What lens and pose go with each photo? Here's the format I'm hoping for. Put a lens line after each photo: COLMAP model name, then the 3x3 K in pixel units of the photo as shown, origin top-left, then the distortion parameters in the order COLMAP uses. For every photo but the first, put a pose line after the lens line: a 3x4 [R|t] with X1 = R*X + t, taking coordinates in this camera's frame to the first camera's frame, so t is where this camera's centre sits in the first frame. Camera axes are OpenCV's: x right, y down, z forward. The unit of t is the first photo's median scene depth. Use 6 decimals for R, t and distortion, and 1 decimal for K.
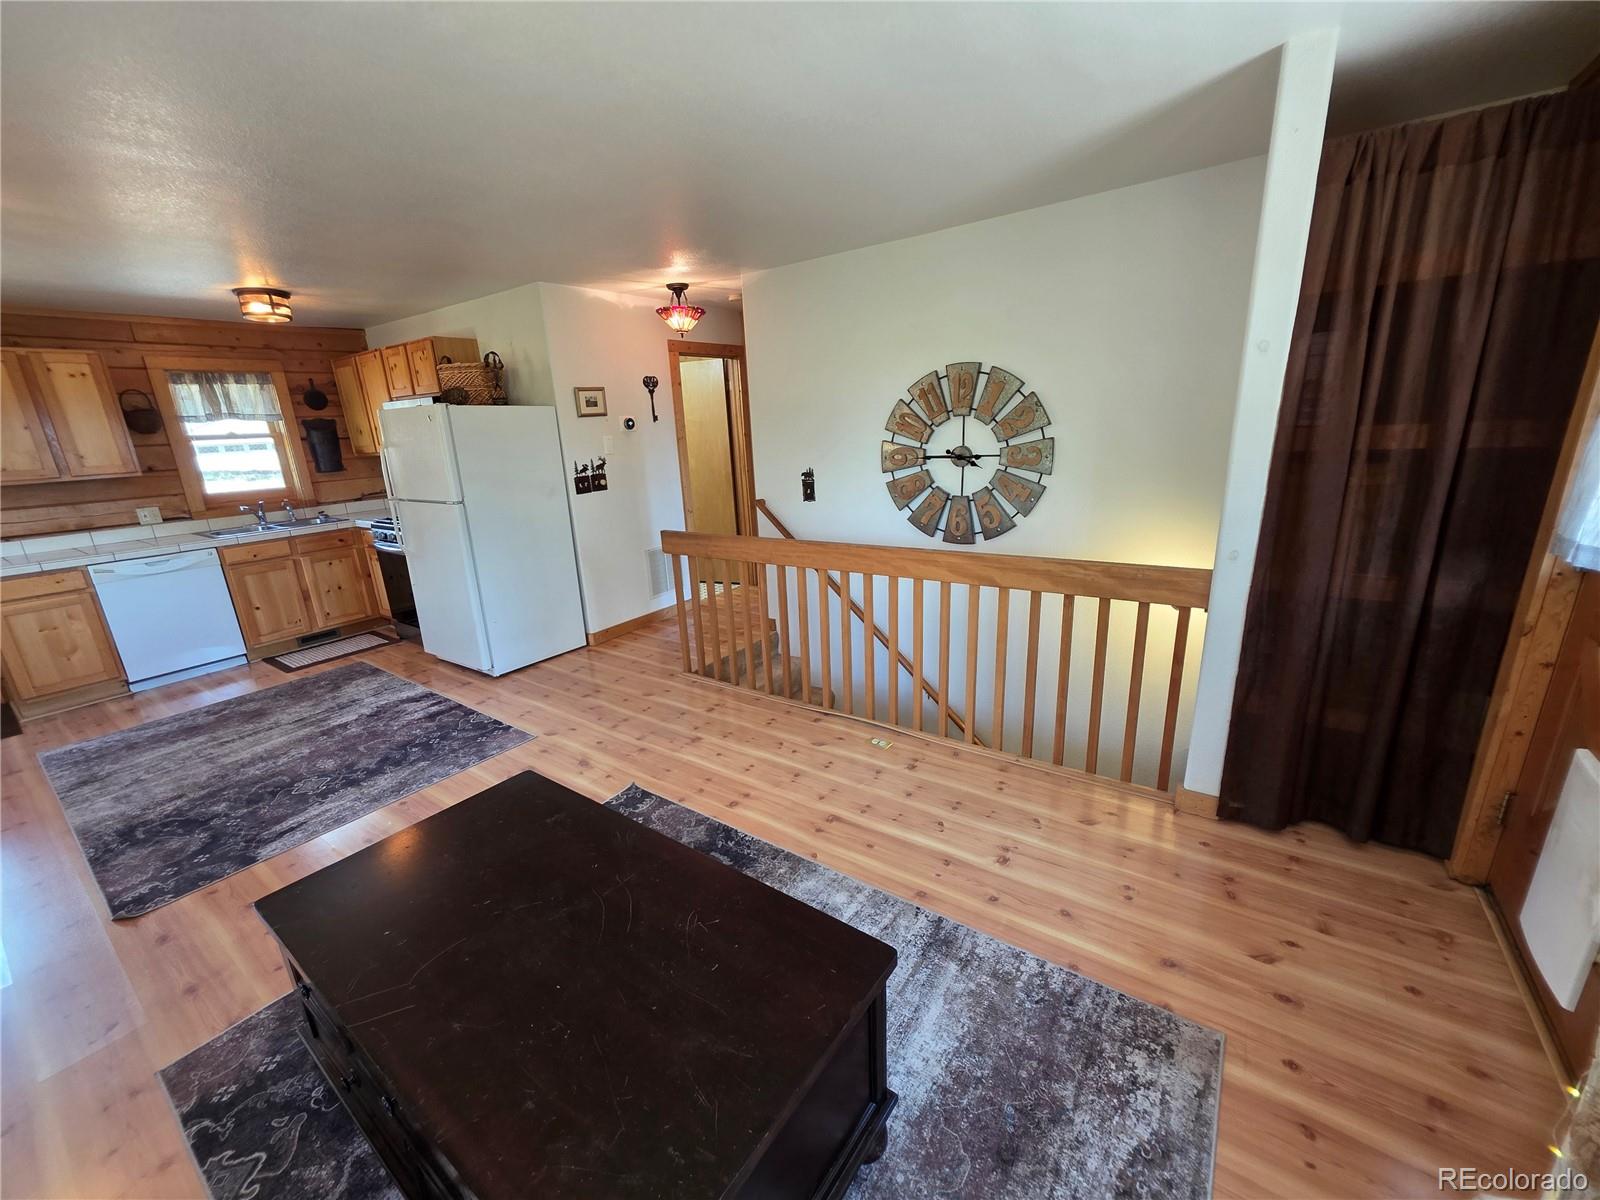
lens RADIAL K [[638.6, 0, 796.4], [0, 638.6, 604.0], [0, 0, 1]] dist [0.000575, 0.000567]
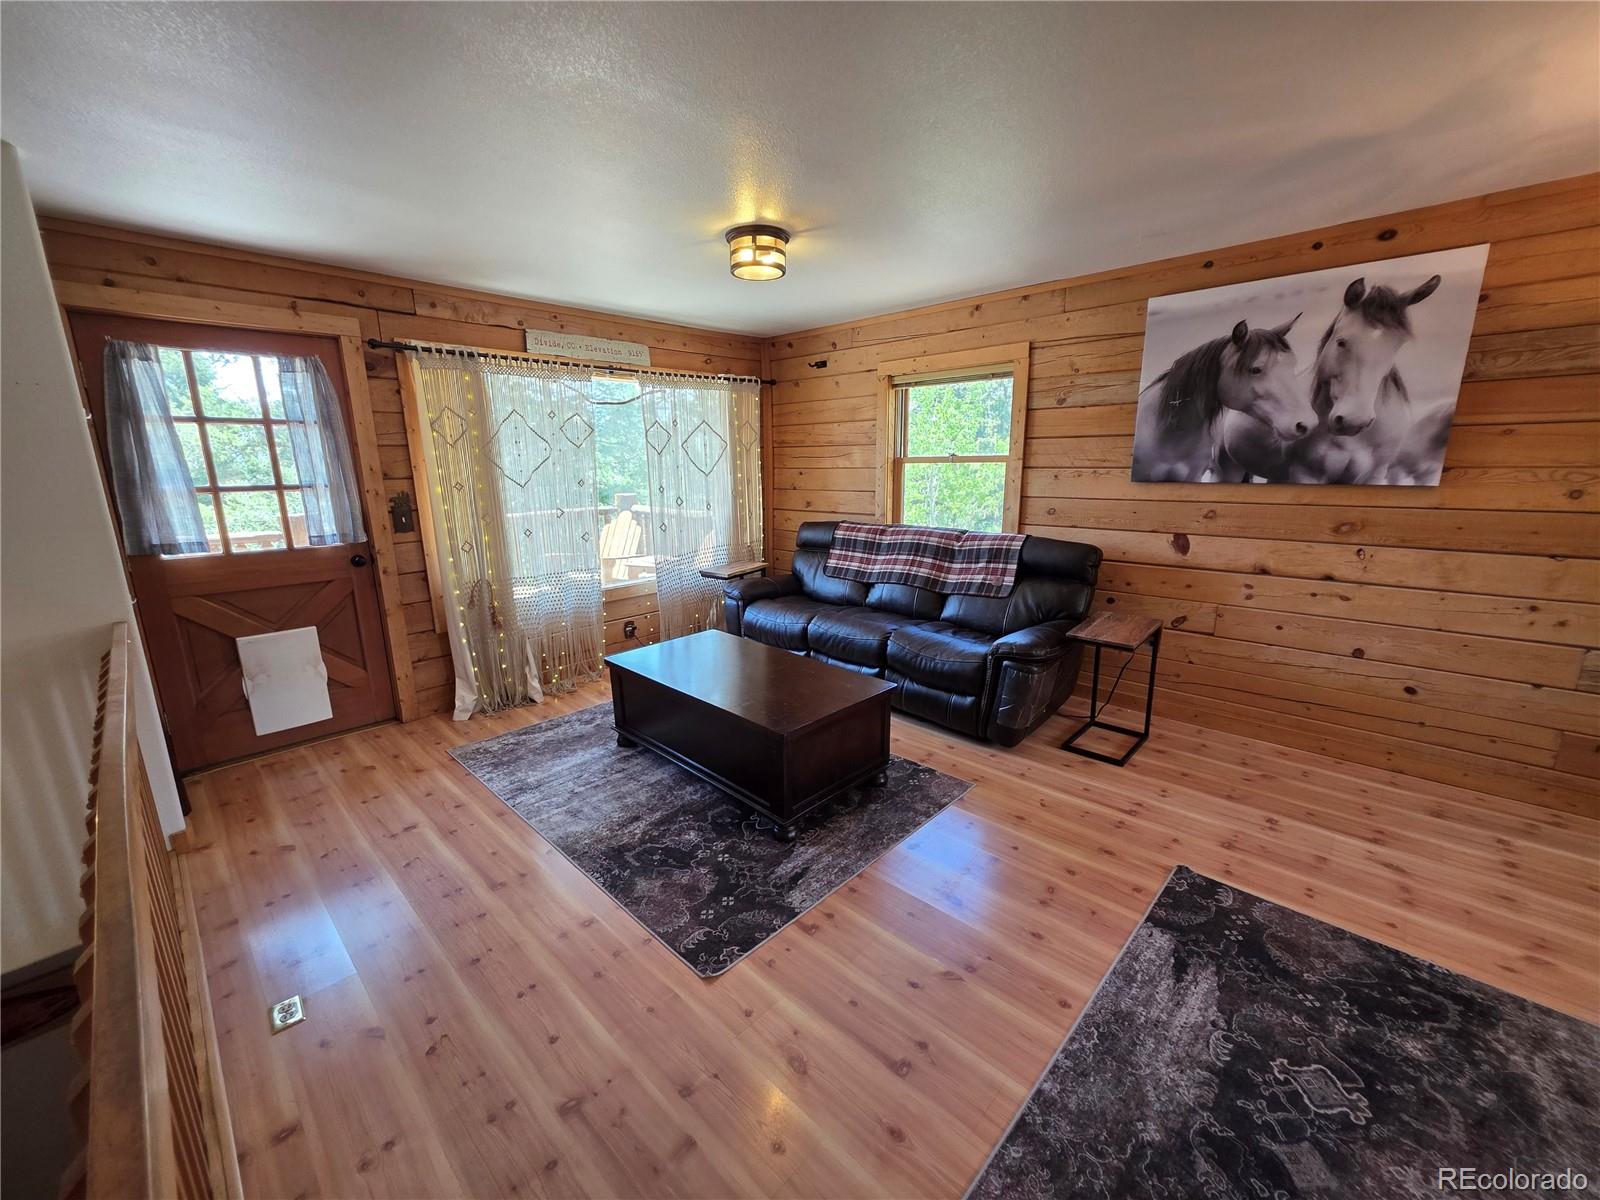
lens RADIAL K [[638.6, 0, 796.6], [0, 638.6, 604.6], [0, 0, 1]] dist [0.000575, 0.000567]
pose [[-0.987714, 0.029979, 0.153371, -0.339797], [0.100224, 0.874531, 0.474501, -0.264850], [-0.119903, 0.484043, -0.866790, 1.019235]]
